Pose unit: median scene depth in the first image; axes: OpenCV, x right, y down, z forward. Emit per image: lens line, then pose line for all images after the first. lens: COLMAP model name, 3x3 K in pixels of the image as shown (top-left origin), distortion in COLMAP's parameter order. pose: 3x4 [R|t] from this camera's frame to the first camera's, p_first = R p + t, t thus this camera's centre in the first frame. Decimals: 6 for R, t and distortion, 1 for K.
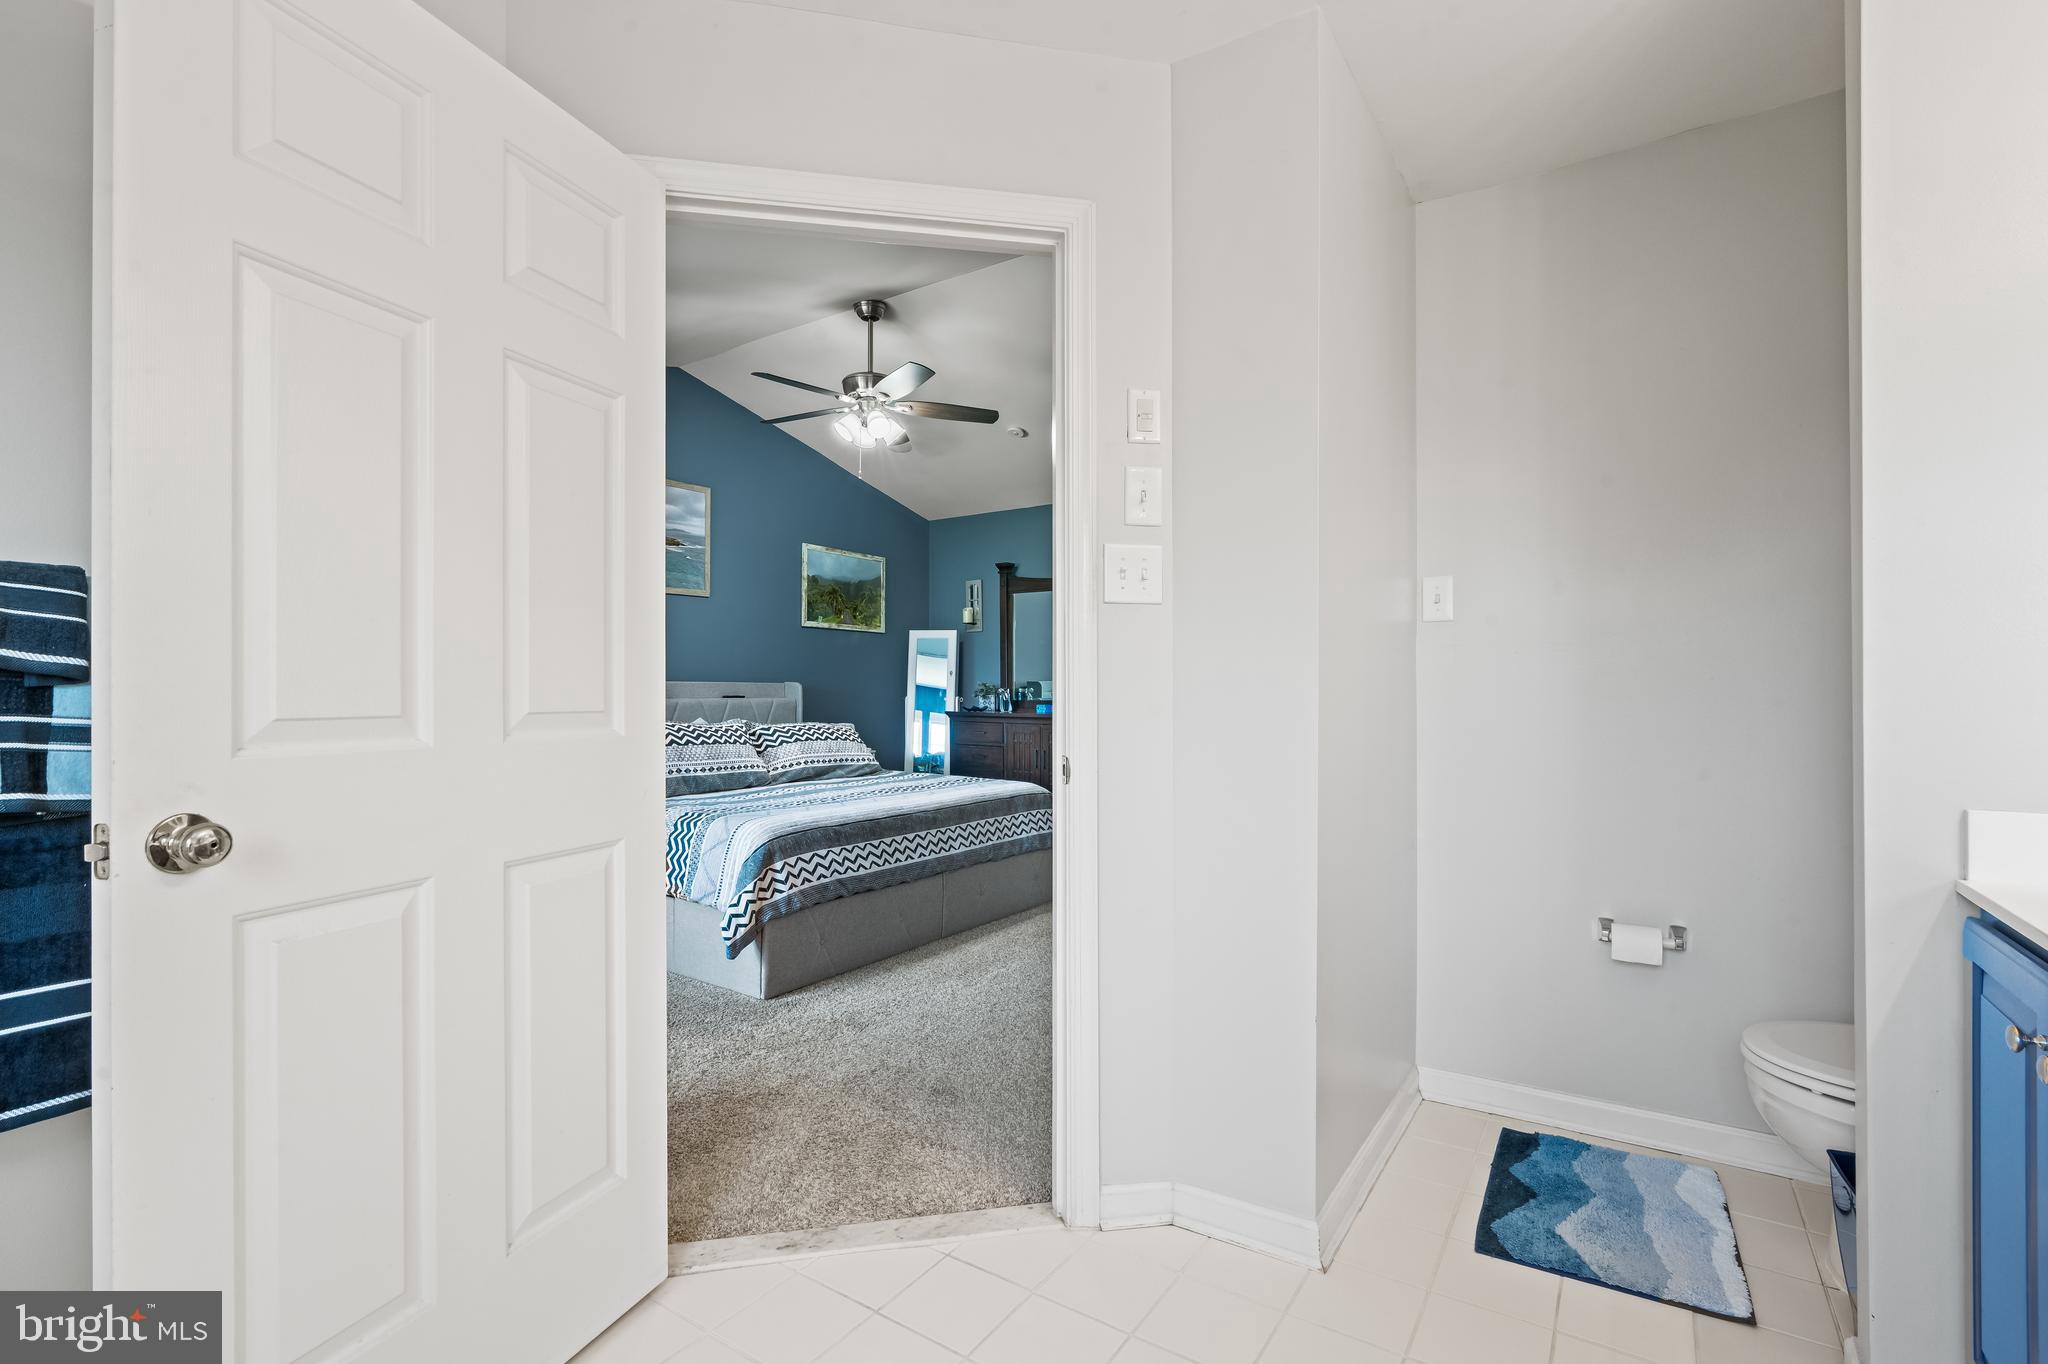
lens RADIAL K [[928.9, 0, 1017.1], [0, 928.9, 685.9], [0, 0, 1]] dist [-0.010202, 0.002736]
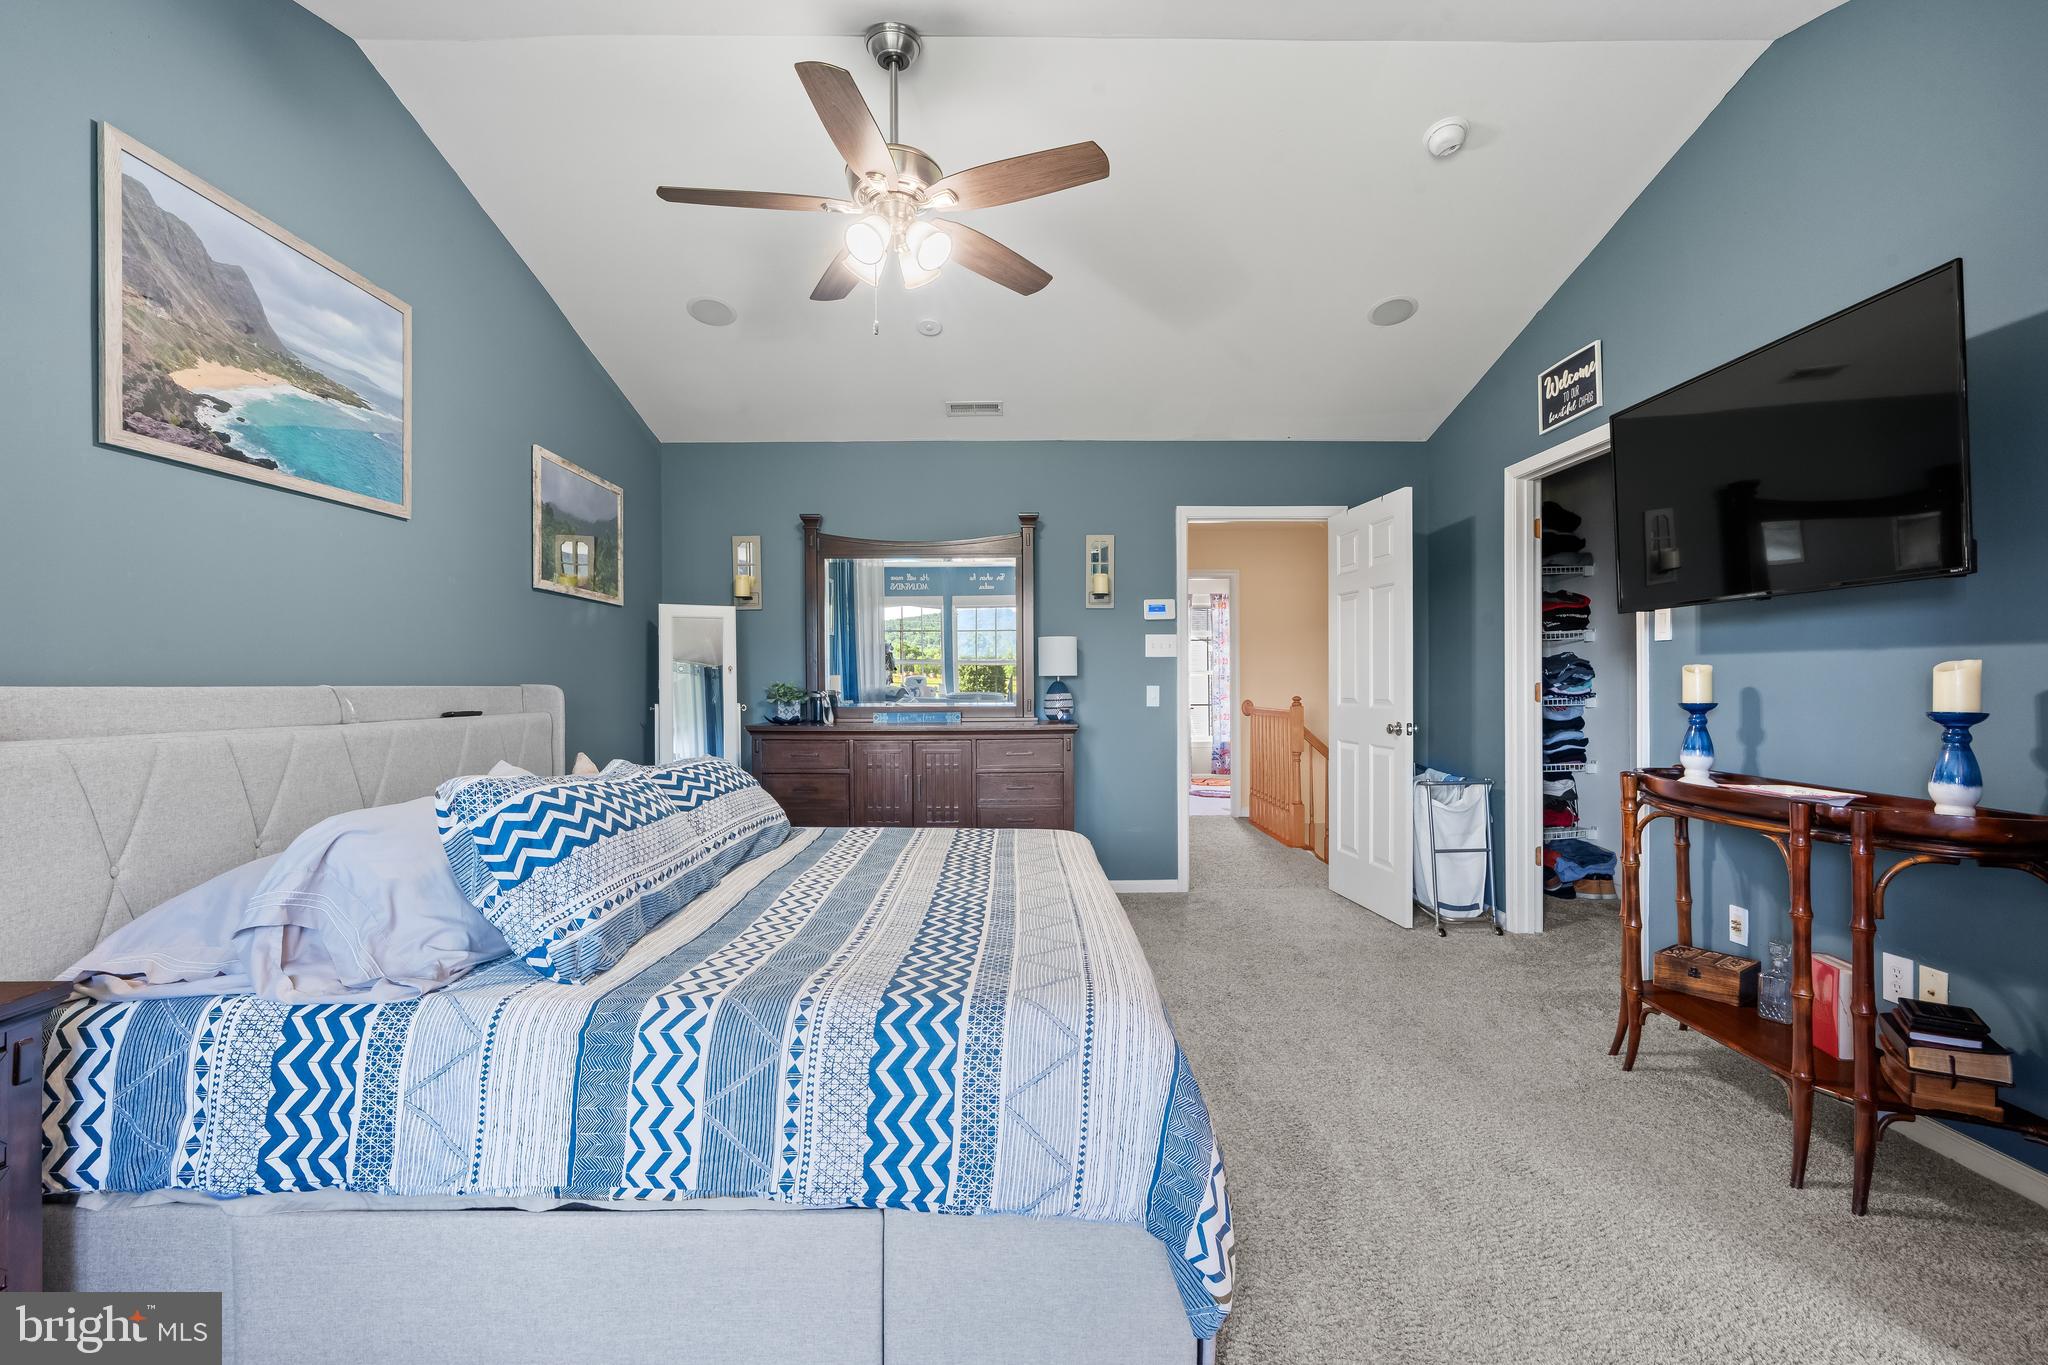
lens RADIAL K [[928.9, 0, 1028.1], [0, 928.9, 681.0], [0, 0, 1]] dist [-0.010202, 0.002736]
pose [[0.815126, -0.006170, 0.579251, -0.312997], [0.006337, 0.999978, 0.001734, -0.005745], [-0.579249, 0.002257, 0.815148, 0.349712]]
